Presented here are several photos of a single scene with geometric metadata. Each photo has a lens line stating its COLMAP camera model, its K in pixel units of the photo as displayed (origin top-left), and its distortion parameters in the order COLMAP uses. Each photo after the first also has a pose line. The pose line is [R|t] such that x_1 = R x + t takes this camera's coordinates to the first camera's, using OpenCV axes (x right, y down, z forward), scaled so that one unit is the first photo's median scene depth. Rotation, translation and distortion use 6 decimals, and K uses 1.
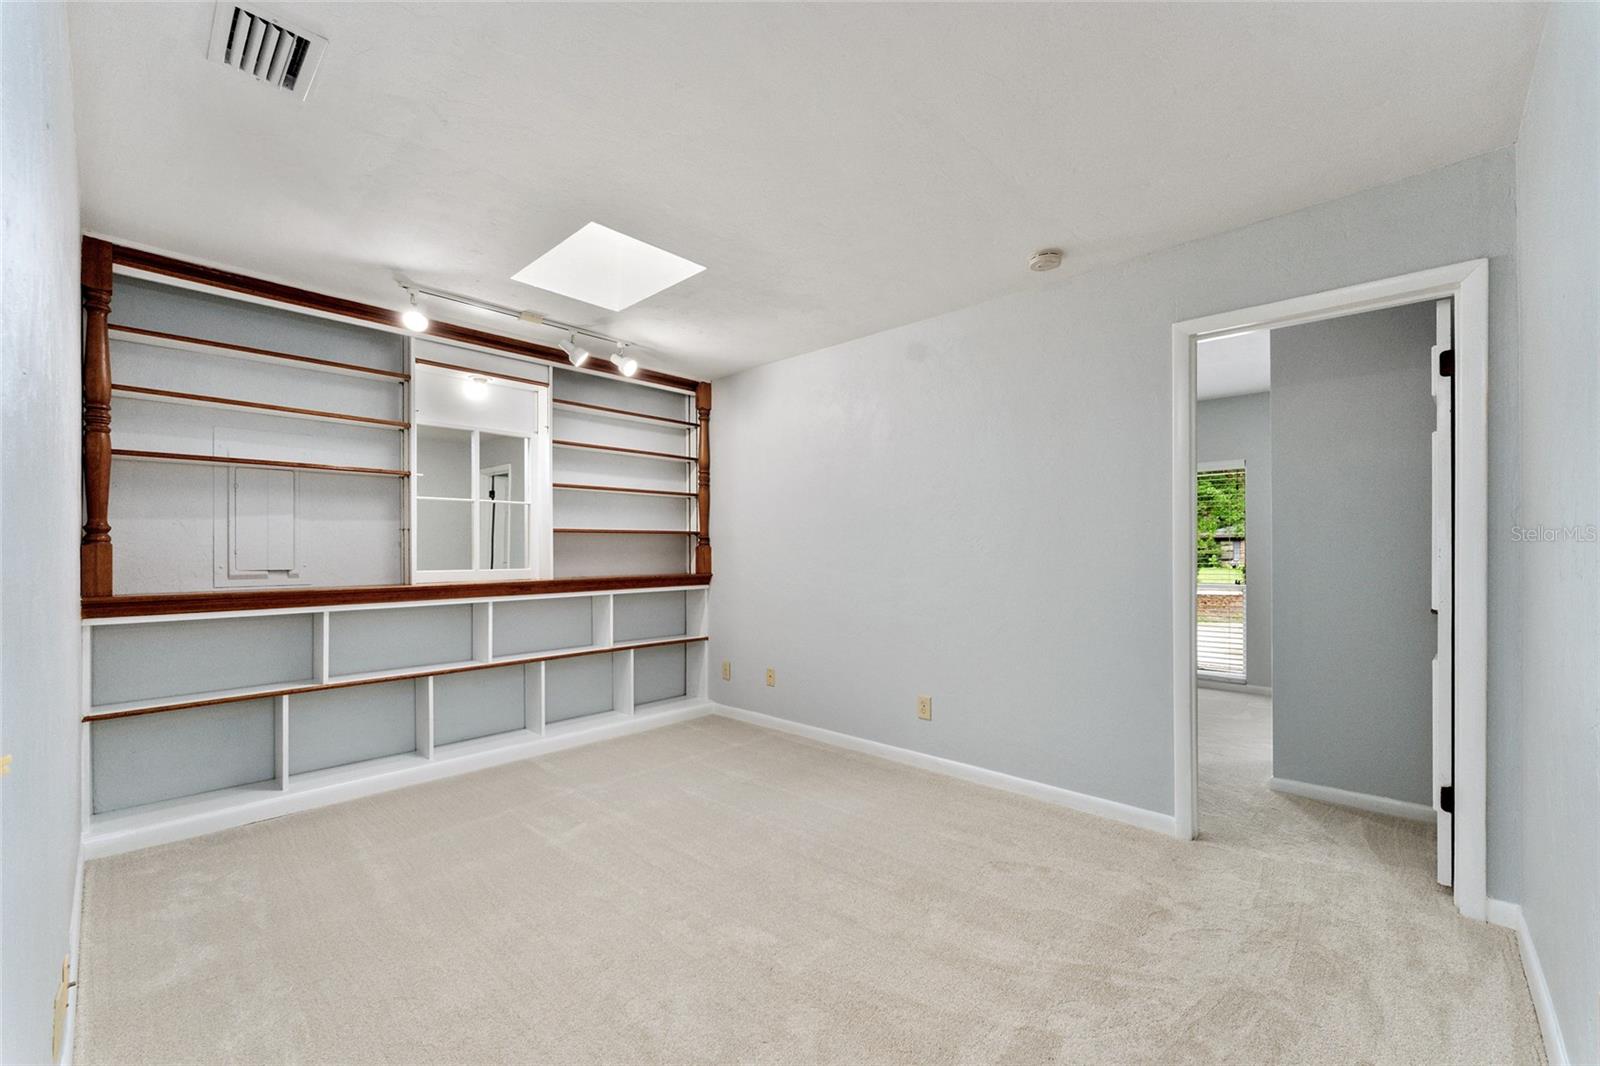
lens RADIAL K [[648.4, 0, 802.3], [0, 648.4, 548.0], [0, 0, 1]] dist [-0.000826, -0.000511]
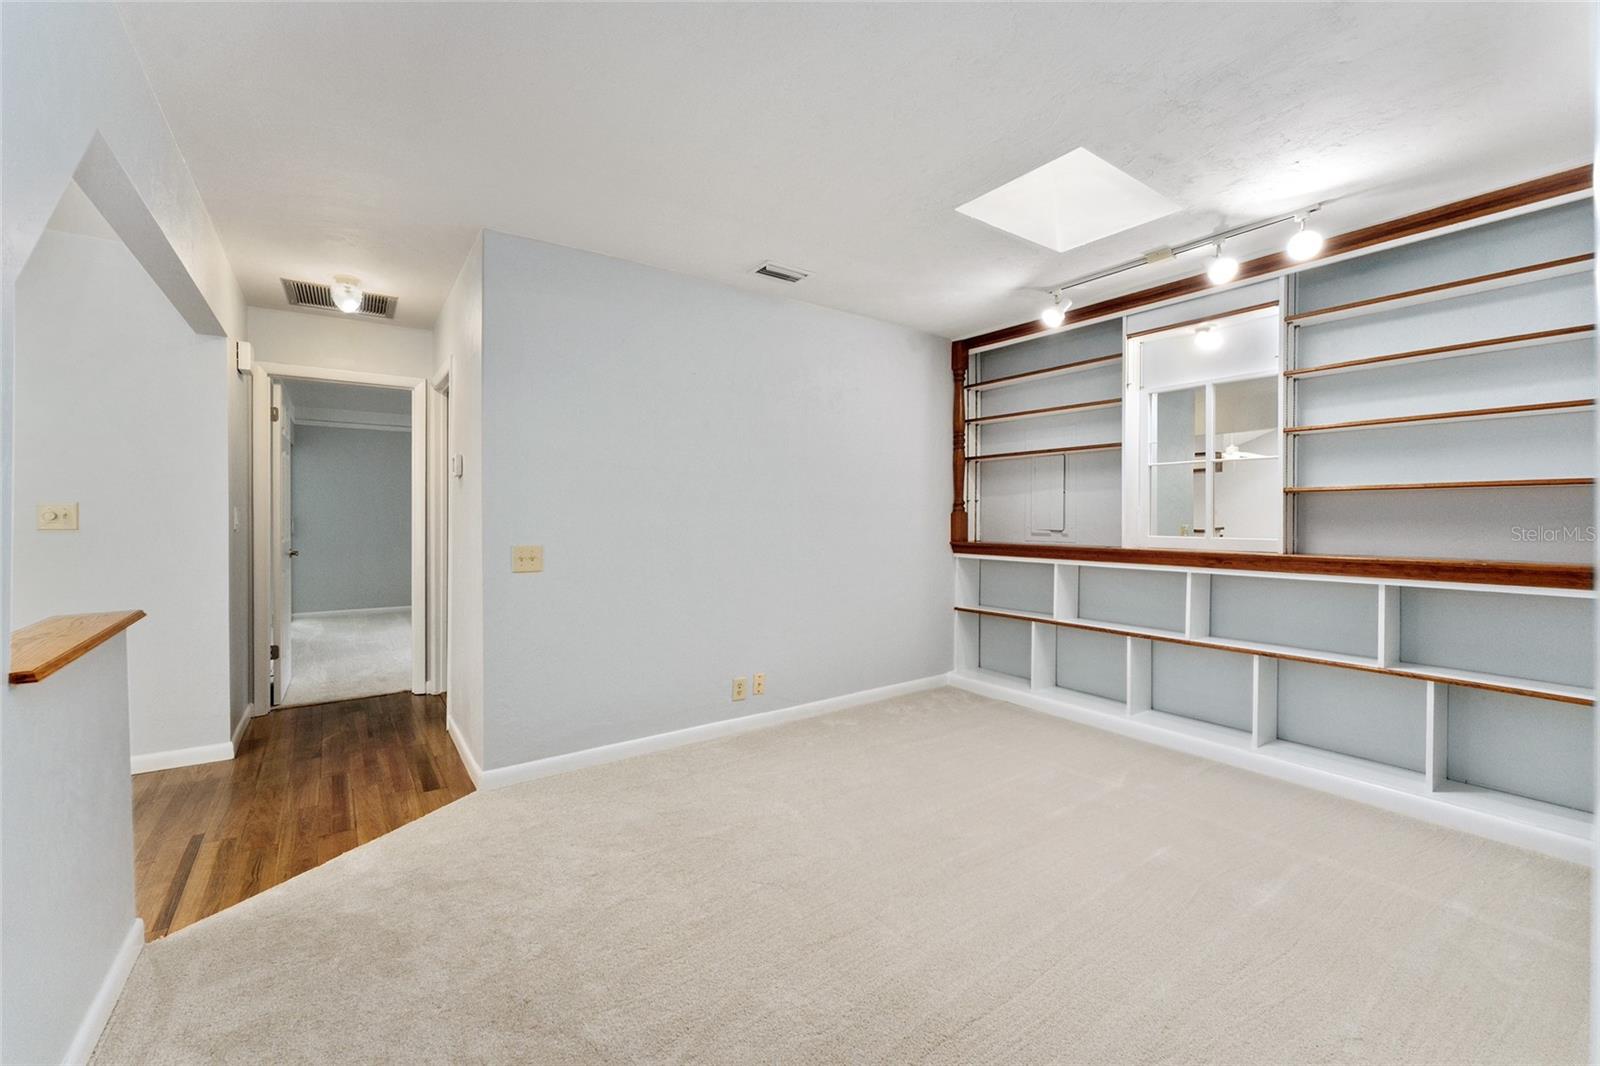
lens RADIAL K [[648.4, 0, 803.9], [0, 648.4, 519.9], [0, 0, 1]] dist [-0.000826, -0.000511]
pose [[-0.198602, 0.006898, -0.980056, 0.639549], [0.000028, 0.999975, 0.007032, 0.003343], [0.980080, 0.001369, -0.198598, 0.798848]]
